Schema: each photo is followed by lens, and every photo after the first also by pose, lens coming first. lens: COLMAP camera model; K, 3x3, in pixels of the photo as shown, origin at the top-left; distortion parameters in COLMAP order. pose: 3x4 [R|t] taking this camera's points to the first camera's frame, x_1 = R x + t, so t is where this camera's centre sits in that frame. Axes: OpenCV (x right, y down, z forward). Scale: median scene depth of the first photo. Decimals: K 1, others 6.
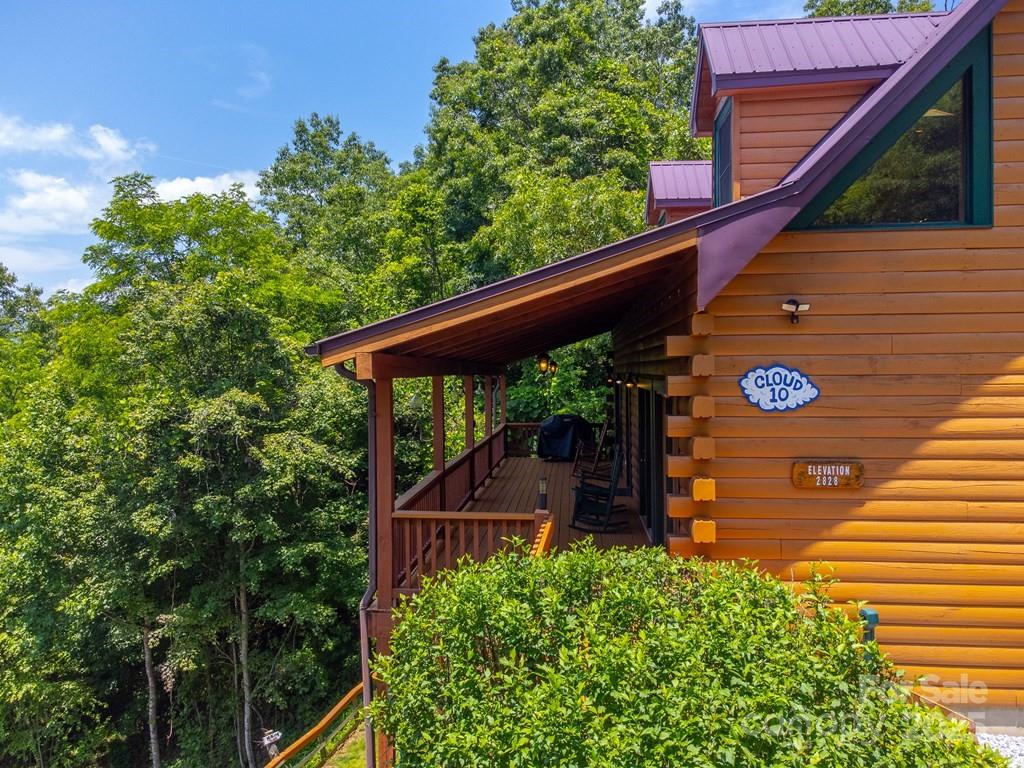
lens RADIAL K [[780.4, 0, 511.3], [0, 780.4, 377.0], [0, 0, 1]] dist [0.032541, -0.010012]
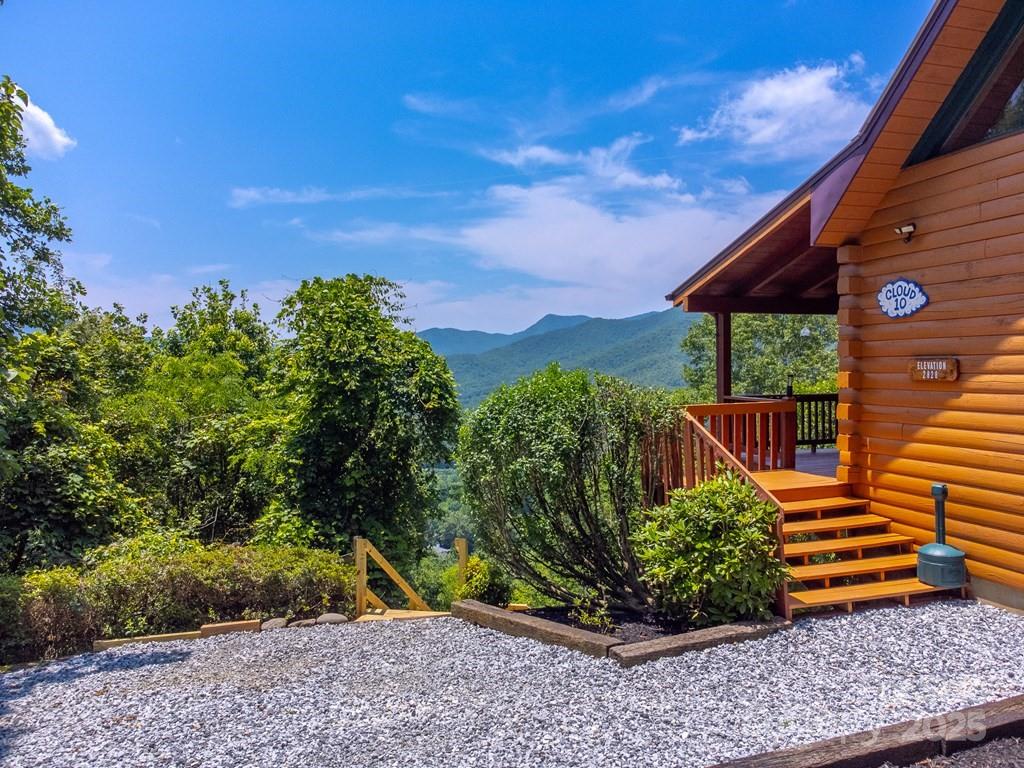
lens RADIAL K [[780.4, 0, 515.0], [0, 780.4, 375.6], [0, 0, 1]] dist [0.032541, -0.010012]
pose [[0.354541, 0.010656, -0.934980, 1.270525], [-0.016775, 0.999847, 0.005034, 0.137954], [0.934890, 0.013899, 0.354665, 0.012247]]
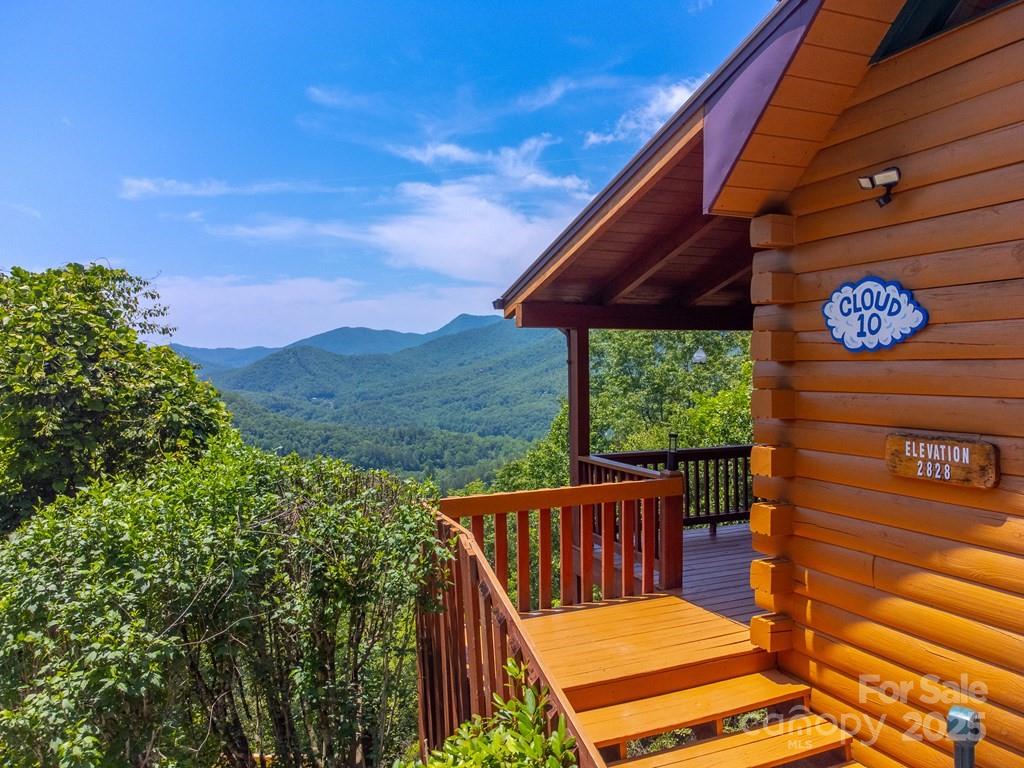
lens RADIAL K [[780.4, 0, 525.2], [0, 780.4, 373.6], [0, 0, 1]] dist [0.032541, -0.010012]
pose [[0.467924, 0.006973, -0.883741, 0.769754], [-0.013623, 0.999907, 0.000676, 0.065196], [0.883664, 0.011723, 0.467976, 0.463295]]
